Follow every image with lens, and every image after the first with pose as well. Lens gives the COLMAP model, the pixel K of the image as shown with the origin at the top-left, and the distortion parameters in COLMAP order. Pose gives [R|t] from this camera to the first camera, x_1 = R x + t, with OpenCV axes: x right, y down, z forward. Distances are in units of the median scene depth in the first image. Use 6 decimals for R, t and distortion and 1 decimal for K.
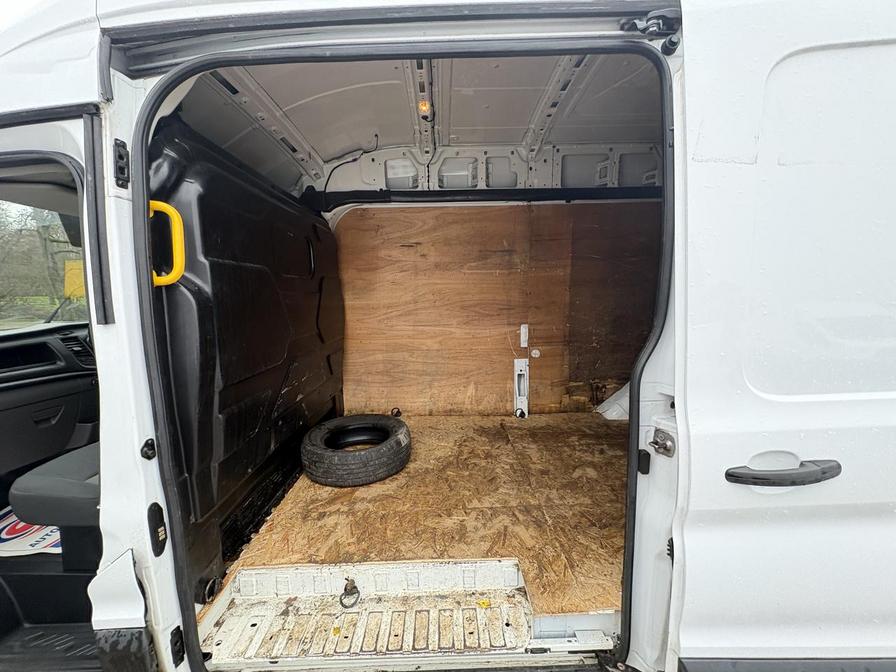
lens RADIAL K [[355.8, 0, 448.0], [0, 355.8, 336.0], [0, 0, 1]] dist [-0.001128, 0.000293]
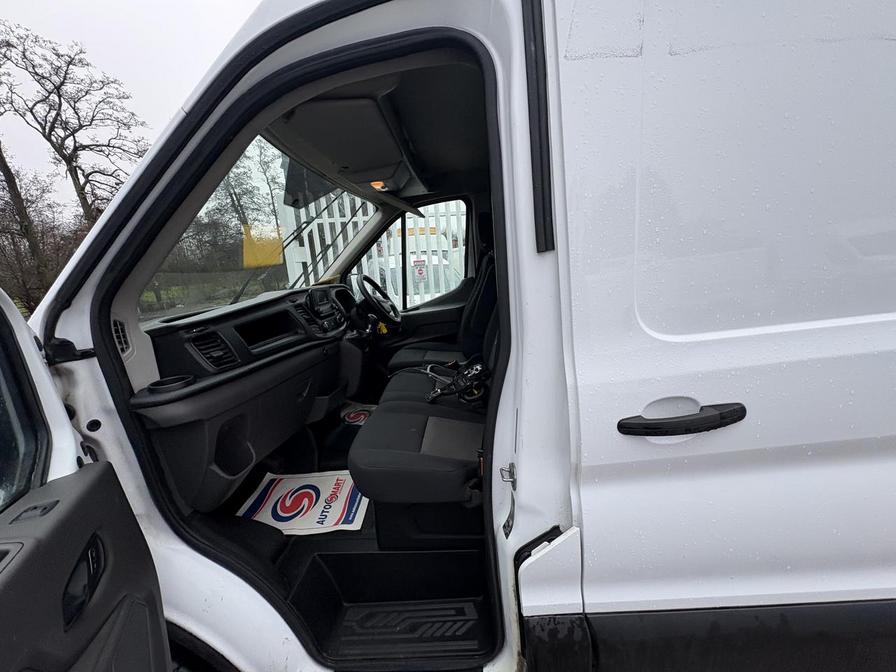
lens RADIAL K [[355.8, 0, 448.0], [0, 355.8, 336.0], [0, 0, 1]] dist [-0.001128, 0.000293]
pose [[0.995166, -0.065437, -0.073231, -0.838003], [0.071136, 0.994402, 0.078128, 0.054765], [0.067708, -0.082959, 0.994250, 0.146881]]
